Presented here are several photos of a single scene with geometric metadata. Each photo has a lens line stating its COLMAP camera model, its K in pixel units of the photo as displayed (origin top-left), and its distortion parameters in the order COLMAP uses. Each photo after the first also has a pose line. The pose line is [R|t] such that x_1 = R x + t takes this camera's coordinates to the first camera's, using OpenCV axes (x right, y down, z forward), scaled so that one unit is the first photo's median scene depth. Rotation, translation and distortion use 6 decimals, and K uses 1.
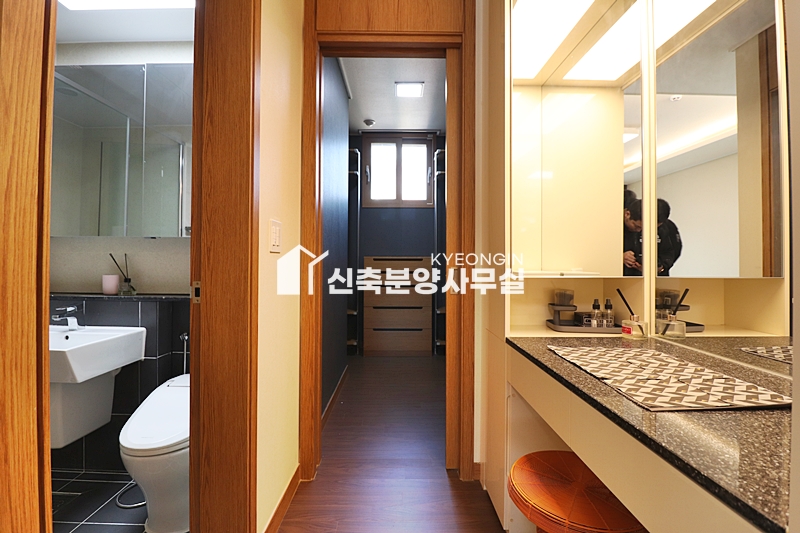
lens RADIAL K [[366.4, 0, 393.8], [0, 366.4, 254.6], [0, 0, 1]] dist [-0.008869, -0.005293]
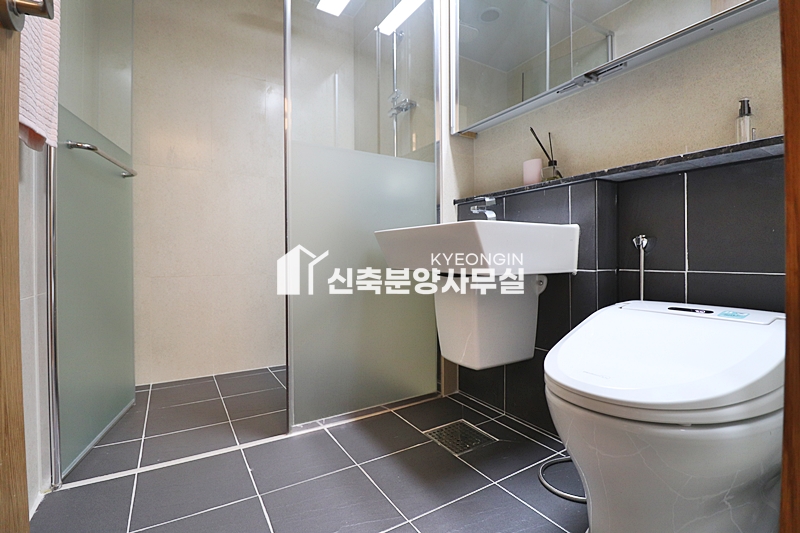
lens RADIAL K [[366.4, 0, 401.8], [0, 366.4, 268.4], [0, 0, 1]] dist [-0.008869, -0.005293]
pose [[0.530800, 0.005868, -0.847477, -0.301240], [0.020917, 0.999581, 0.020022, 0.258850], [0.847239, -0.028354, 0.530455, 0.393052]]
